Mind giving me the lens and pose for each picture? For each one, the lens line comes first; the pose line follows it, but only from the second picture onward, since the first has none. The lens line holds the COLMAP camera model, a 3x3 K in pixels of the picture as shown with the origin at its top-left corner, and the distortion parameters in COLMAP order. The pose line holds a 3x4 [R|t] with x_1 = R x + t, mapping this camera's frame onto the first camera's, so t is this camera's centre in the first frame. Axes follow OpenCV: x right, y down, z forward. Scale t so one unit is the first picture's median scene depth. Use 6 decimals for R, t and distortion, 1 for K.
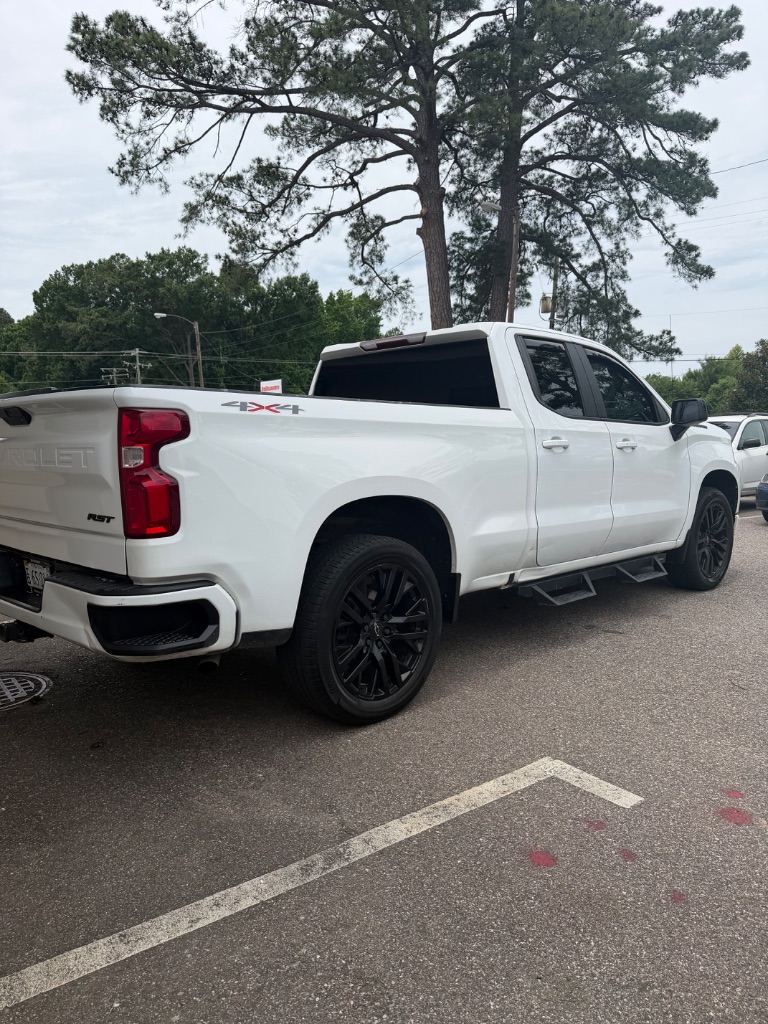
lens RADIAL K [[741.1, 0, 384.0], [0, 741.1, 512.0], [0, 0, 1]] dist [0.002217, -0.001988]
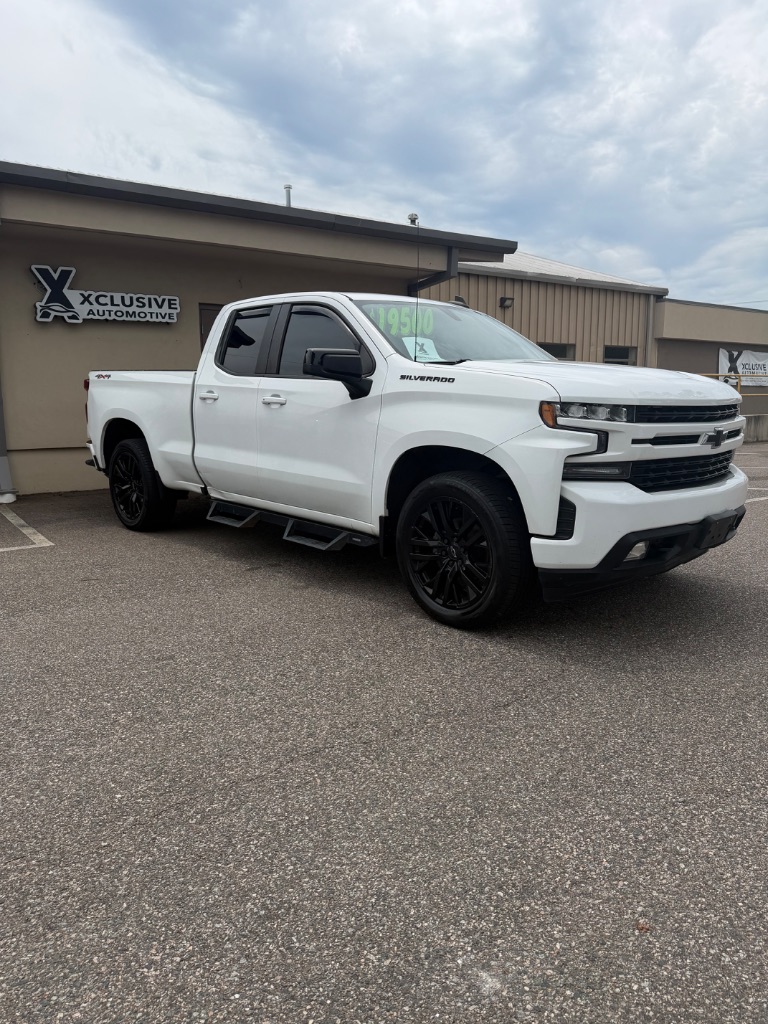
lens RADIAL K [[738.8, 0, 381.5], [0, 738.8, 505.2], [0, 0, 1]] dist [0.007670, -0.019058]
pose [[-0.045895, 0.179956, -0.982603, 0.139677], [-0.090032, 0.978892, 0.183481, -0.015536], [0.994881, 0.096886, -0.028725, 0.122982]]
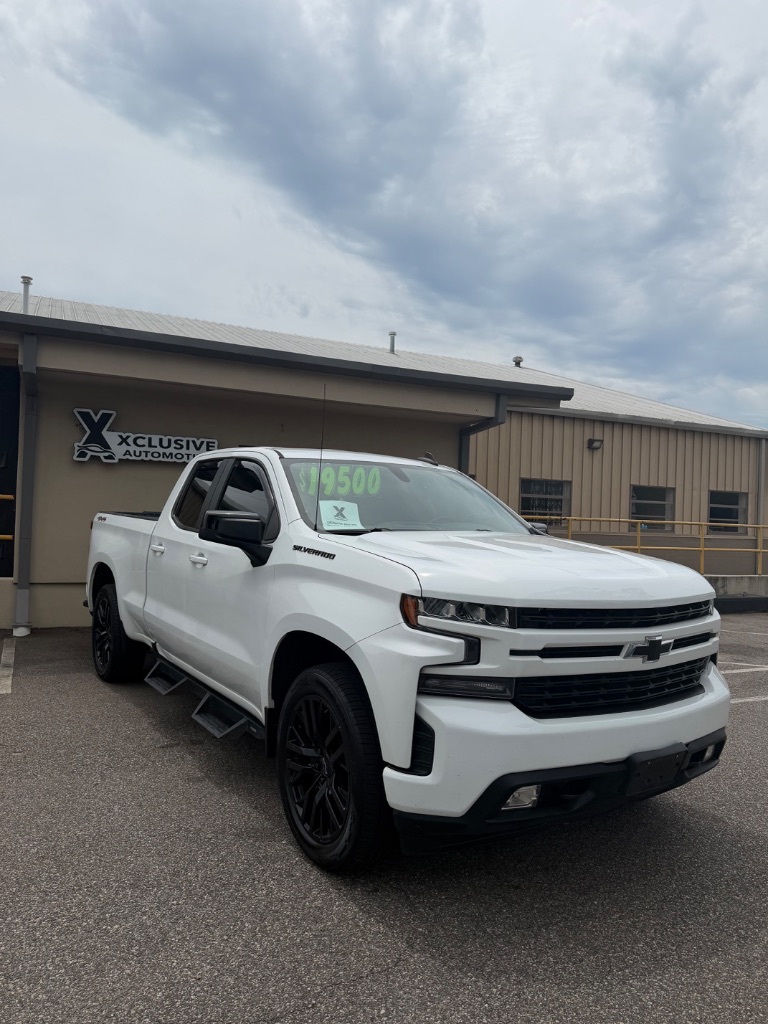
lens RADIAL K [[724.1, 0, 383.8], [0, 724.1, 504.6], [0, 0, 1]] dist [0.122574, -0.209915]
pose [[-0.214887, 0.004678, -0.976628, 0.123573], [-0.120835, 0.992178, 0.031340, -0.022877], [0.969135, 0.124745, -0.212640, 0.146453]]
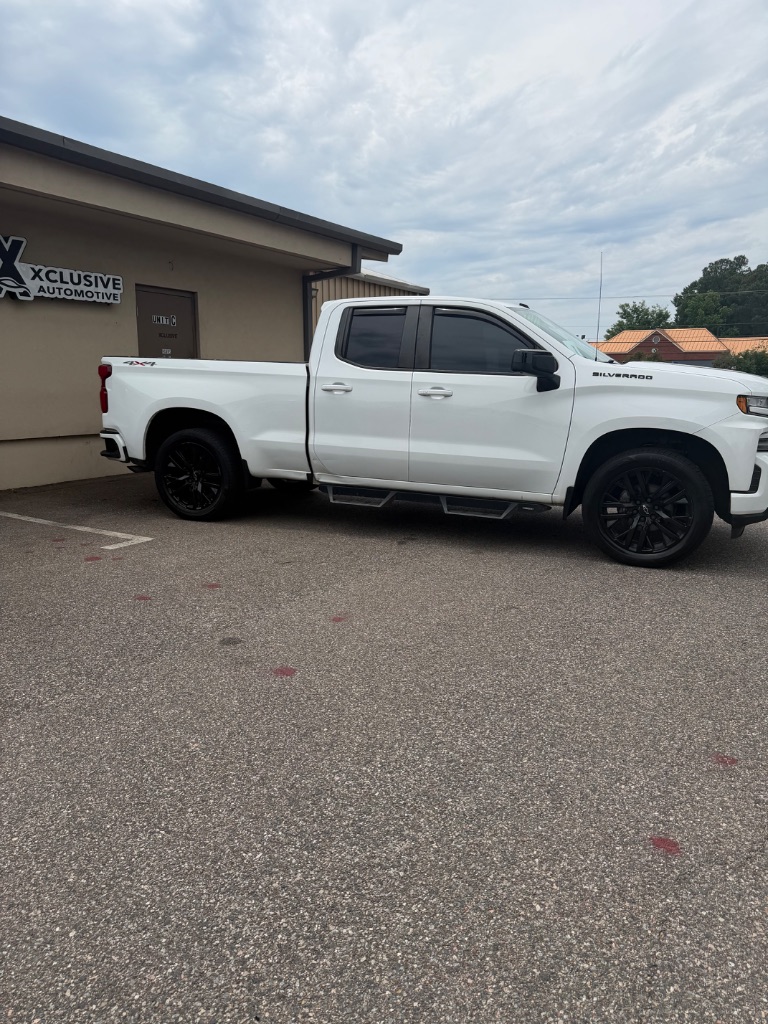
lens RADIAL K [[741.1, 0, 384.0], [0, 741.1, 512.0], [0, 0, 1]] dist [0.002217, -0.001988]
pose [[0.381356, 0.199040, -0.902746, 0.143188], [-0.107873, 0.979455, 0.170383, -0.009939], [0.918113, 0.032406, 0.394992, 0.048081]]
